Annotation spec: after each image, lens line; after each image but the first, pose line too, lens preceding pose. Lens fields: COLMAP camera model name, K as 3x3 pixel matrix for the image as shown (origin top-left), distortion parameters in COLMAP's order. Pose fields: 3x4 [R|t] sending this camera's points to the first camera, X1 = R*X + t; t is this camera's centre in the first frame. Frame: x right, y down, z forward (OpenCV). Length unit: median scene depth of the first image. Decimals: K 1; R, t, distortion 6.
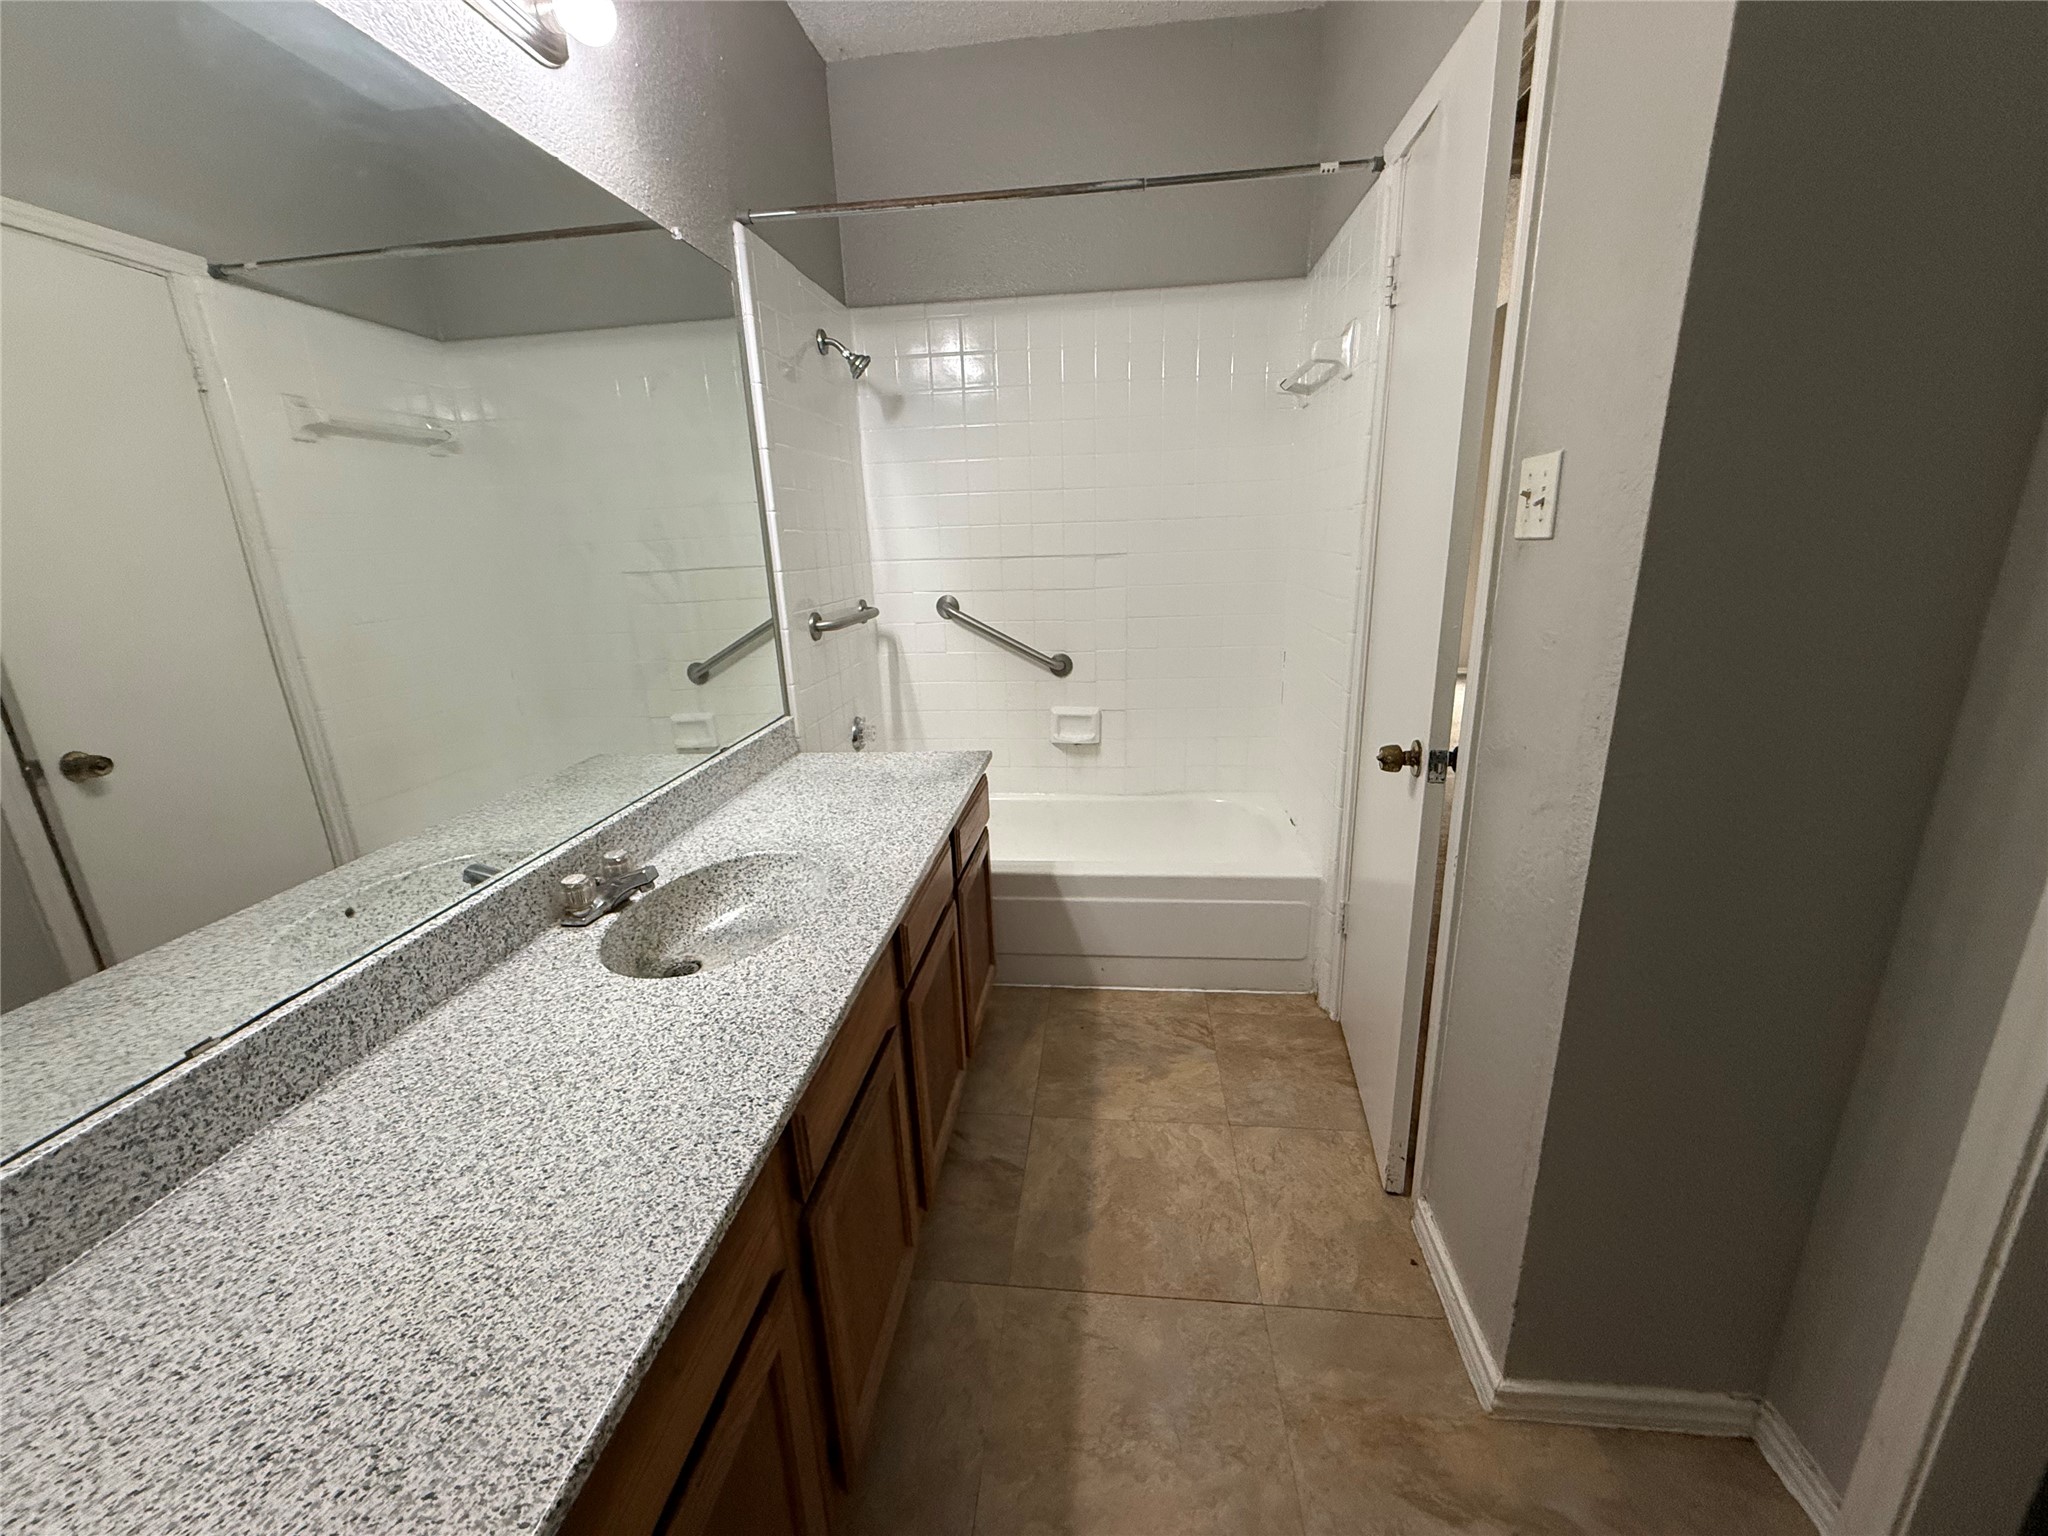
lens RADIAL K [[819.4, 0, 1025.1], [0, 819.4, 764.3], [0, 0, 1]] dist [0.004245, -0.000082]
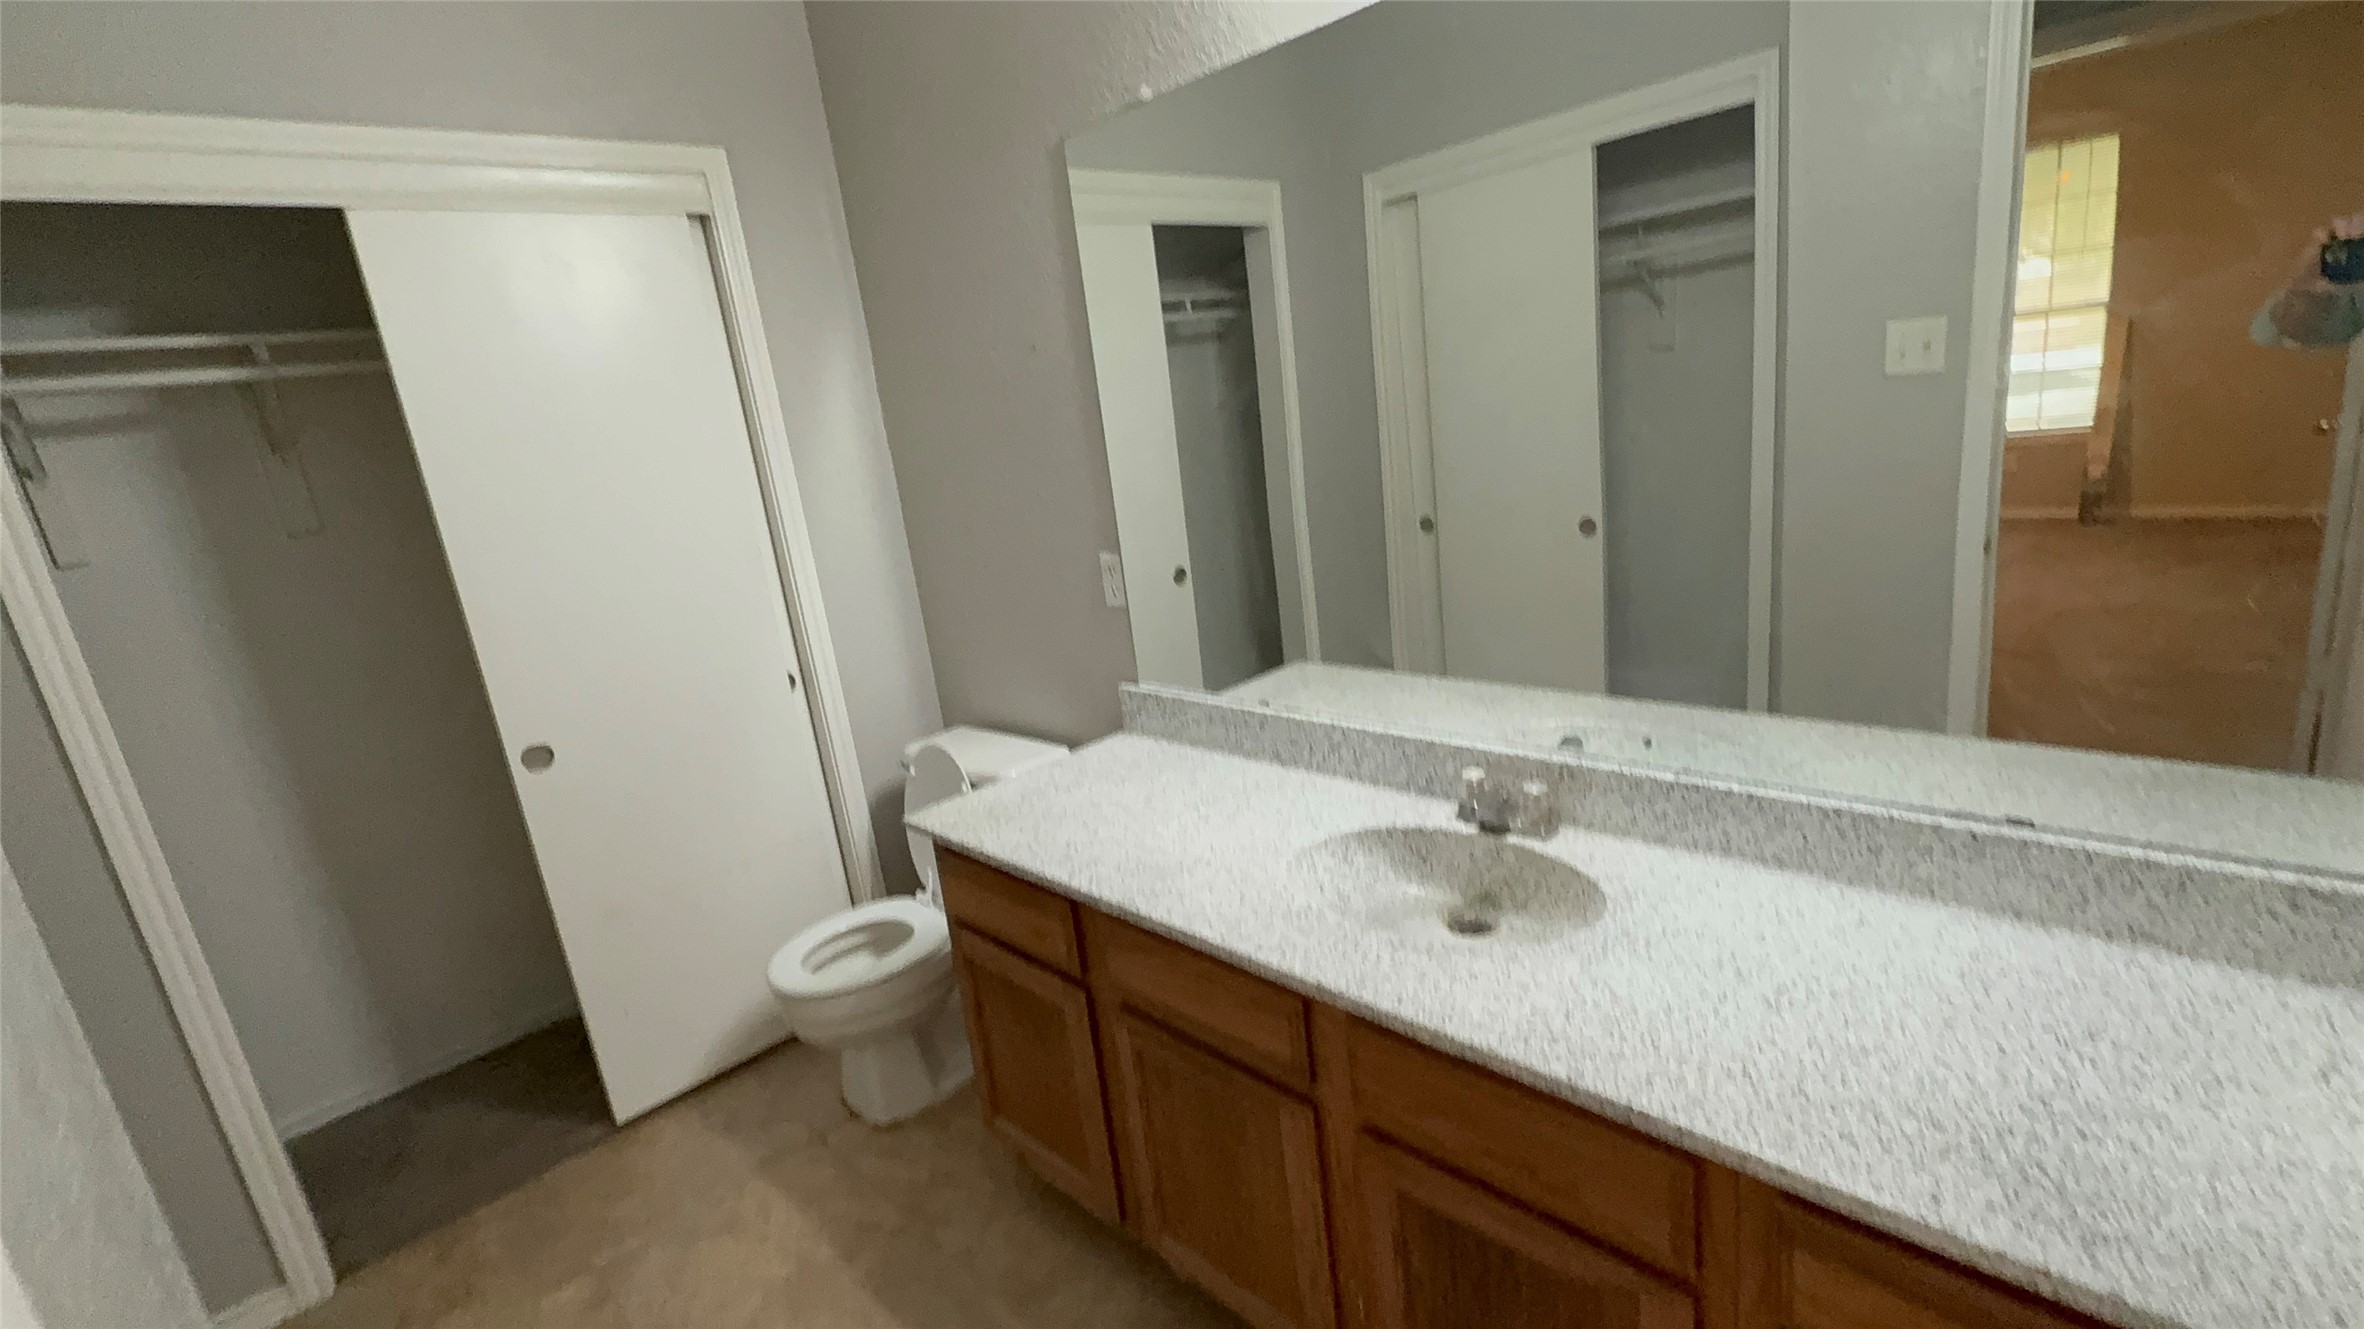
lens RADIAL K [[1061.6, 0, 1173.9], [0, 1061.6, 661.7], [0, 0, 1]] dist [0.001329, 0.001359]
pose [[-0.630024, 0.305032, -0.714160, 0.480249], [-0.064741, 0.895796, 0.439726, -0.459037], [0.773872, 0.323274, -0.544625, 1.225544]]
